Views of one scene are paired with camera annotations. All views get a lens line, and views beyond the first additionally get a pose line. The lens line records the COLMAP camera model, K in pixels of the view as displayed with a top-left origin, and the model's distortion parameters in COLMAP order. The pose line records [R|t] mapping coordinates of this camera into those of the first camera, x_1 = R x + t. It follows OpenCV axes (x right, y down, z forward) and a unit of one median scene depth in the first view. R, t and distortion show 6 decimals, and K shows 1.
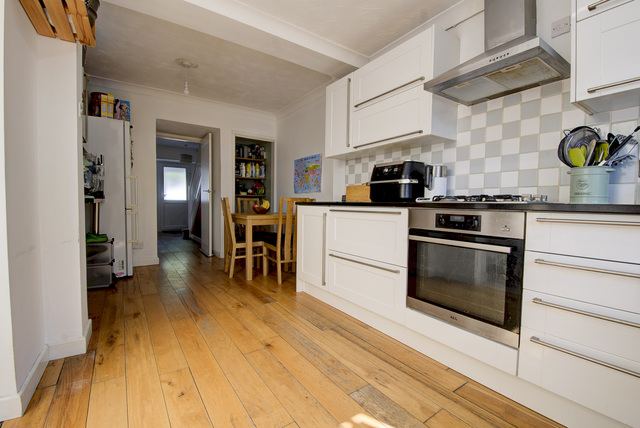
lens RADIAL K [[286.6, 0, 321.9], [0, 286.6, 211.9], [0, 0, 1]] dist [-0.003212, -0.000220]
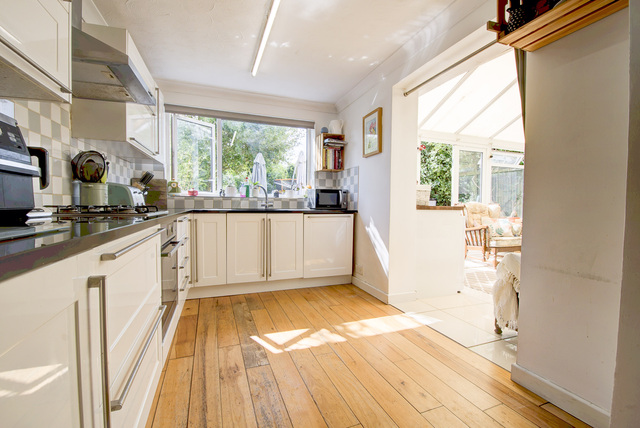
lens RADIAL K [[286.6, 0, 321.2], [0, 286.6, 213.3], [0, 0, 1]] dist [-0.003212, -0.000220]
pose [[-0.972530, -0.023189, 0.231621, -0.388653], [-0.009631, 0.998182, 0.059493, -0.109485], [-0.232580, 0.055628, -0.970985, 2.009049]]
